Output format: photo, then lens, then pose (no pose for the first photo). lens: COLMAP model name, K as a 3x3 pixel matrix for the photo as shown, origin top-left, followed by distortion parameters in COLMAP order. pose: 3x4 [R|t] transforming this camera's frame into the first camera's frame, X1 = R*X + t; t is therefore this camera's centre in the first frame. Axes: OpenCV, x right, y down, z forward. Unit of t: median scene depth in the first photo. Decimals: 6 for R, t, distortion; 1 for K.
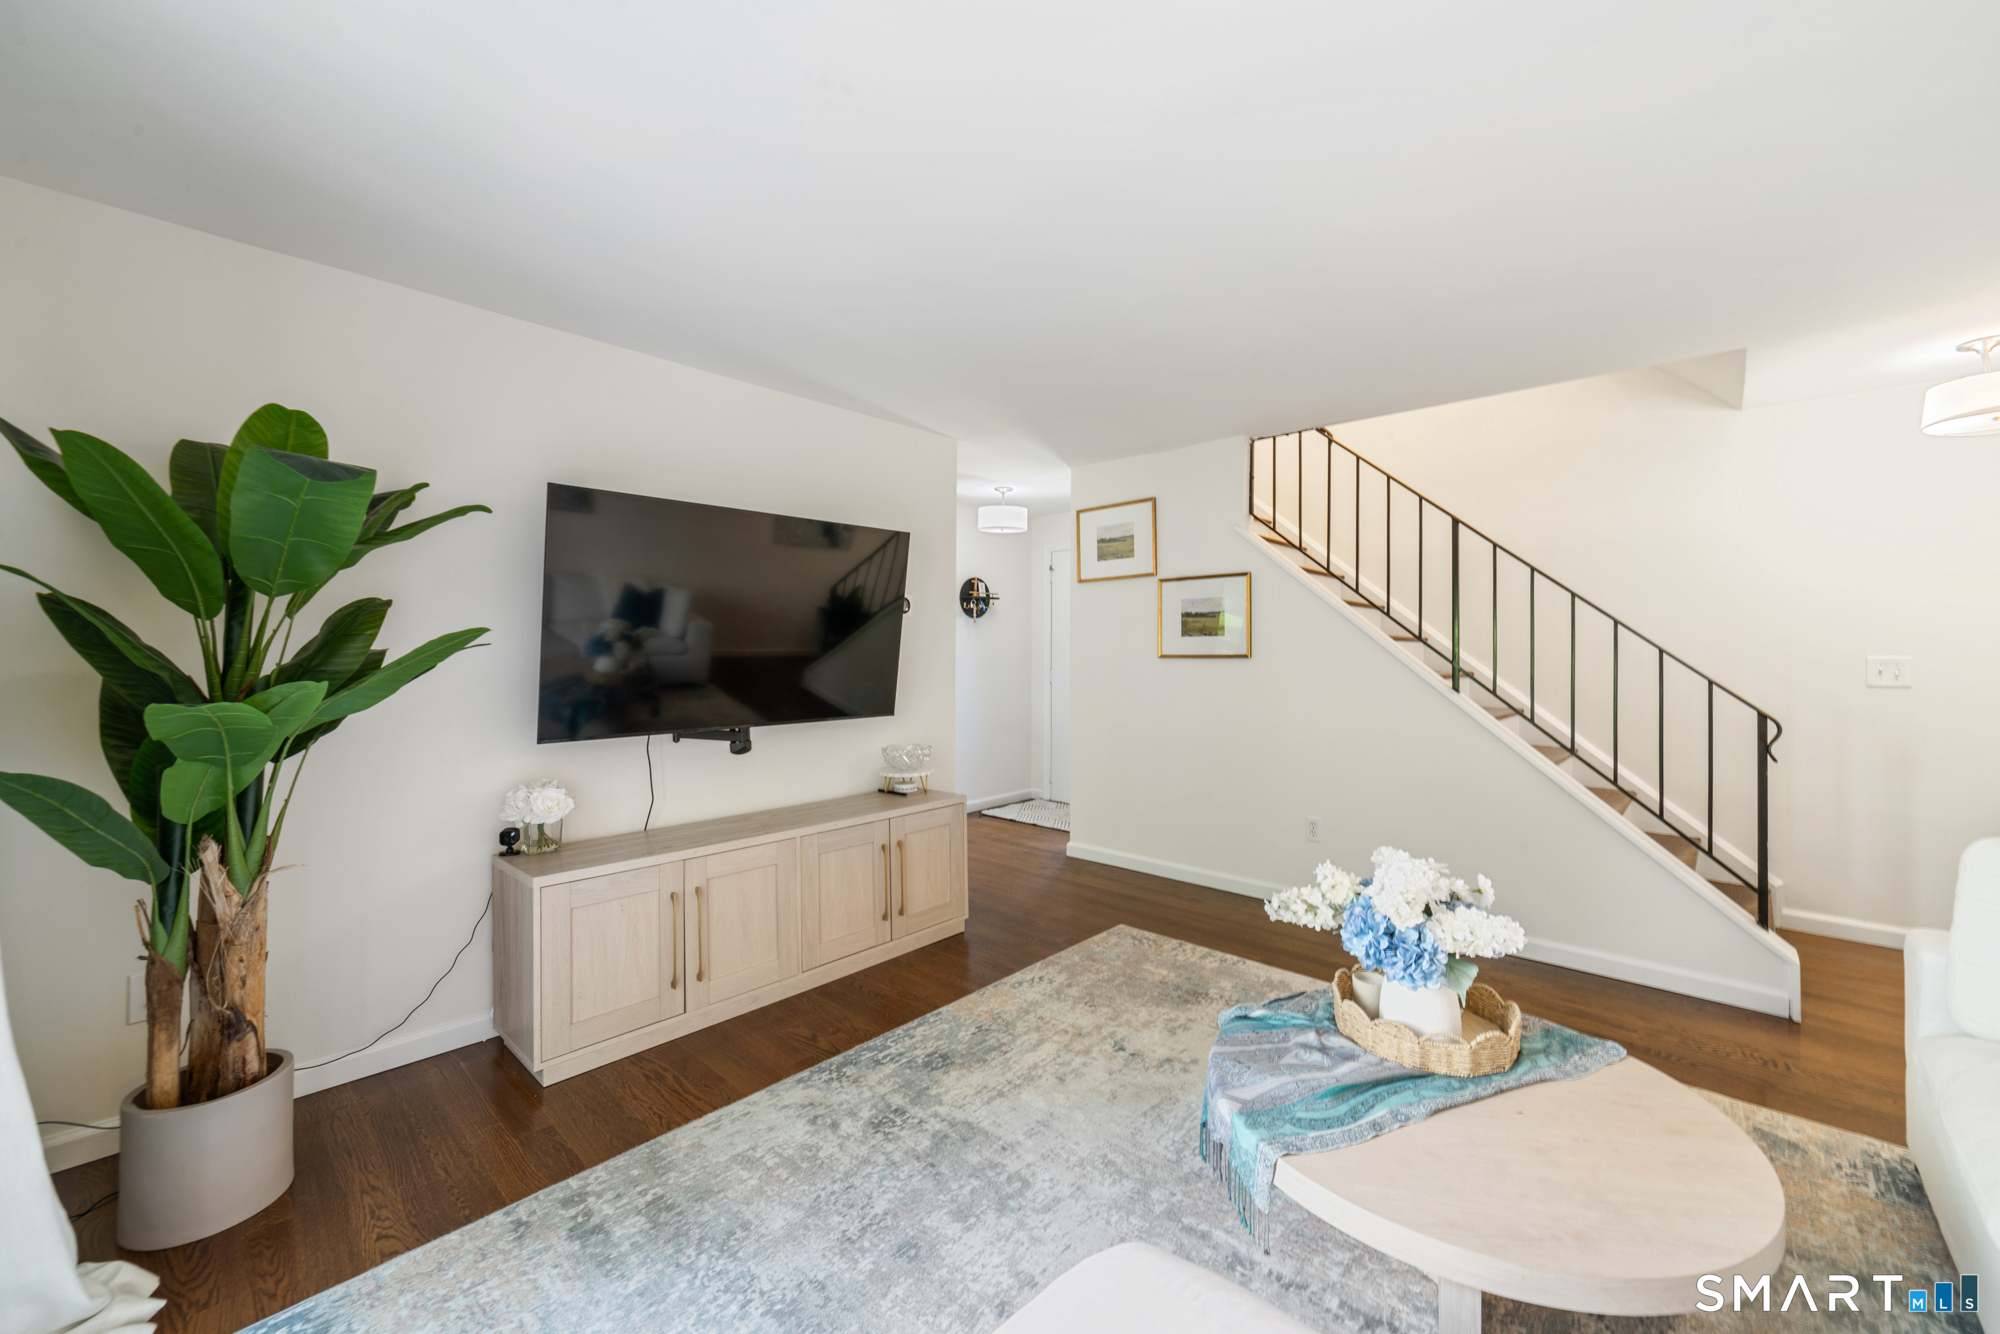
lens RADIAL K [[779.6, 0, 1000.6], [0, 779.6, 661.2], [0, 0, 1]] dist [-0.000532, 0.000391]
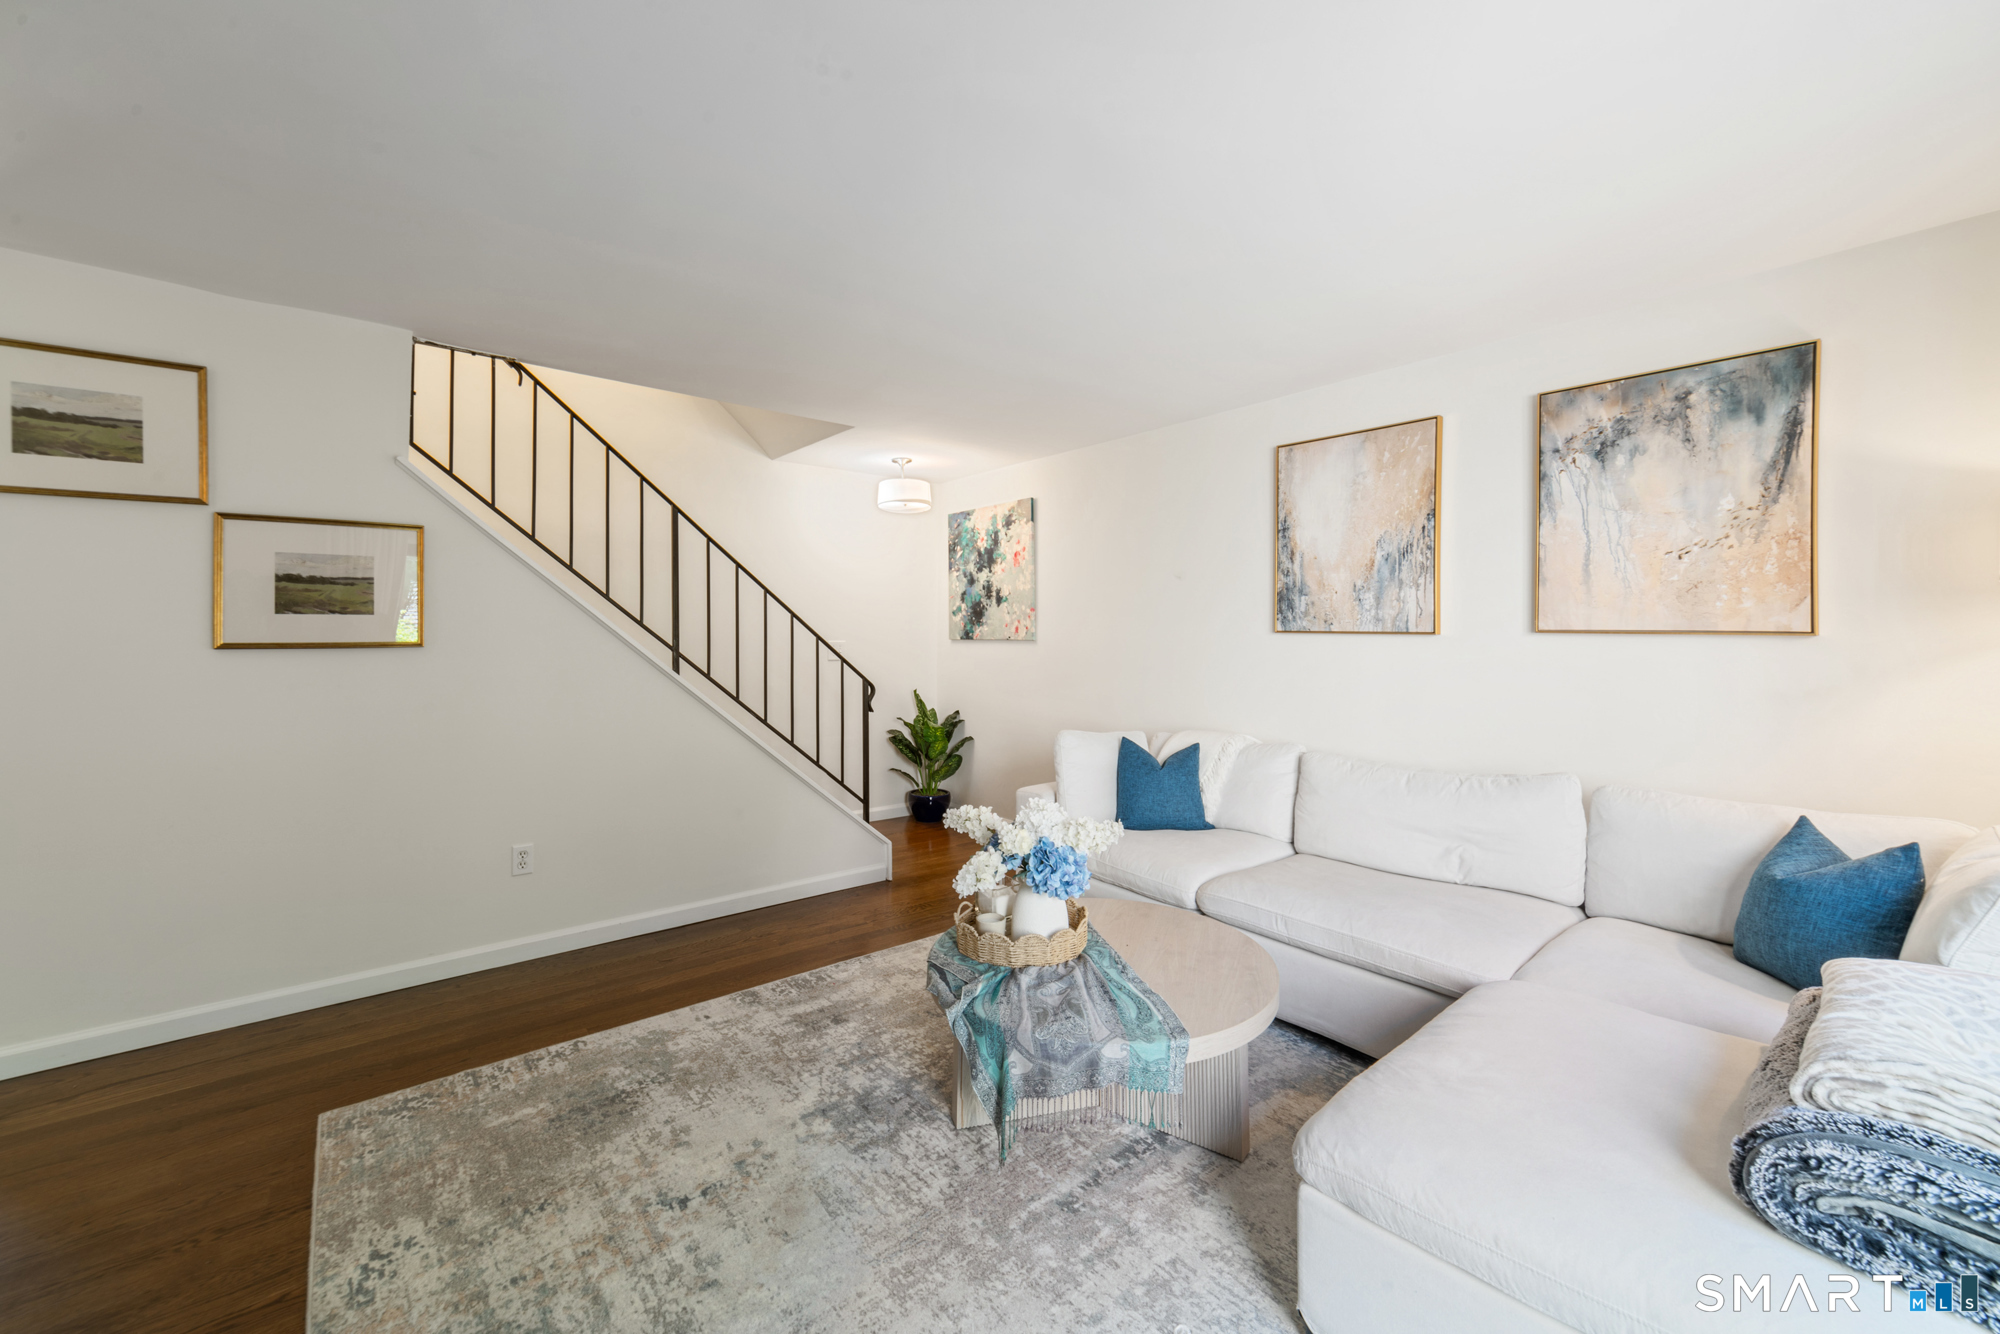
lens RADIAL K [[779.6, 0, 1018.6], [0, 779.6, 629.5], [0, 0, 1]] dist [-0.000532, 0.000391]
pose [[0.130275, 0.010086, 0.991427, -0.377737], [0.013271, 0.999841, -0.011915, -0.005395], [-0.991389, 0.014710, 0.130121, 0.444030]]
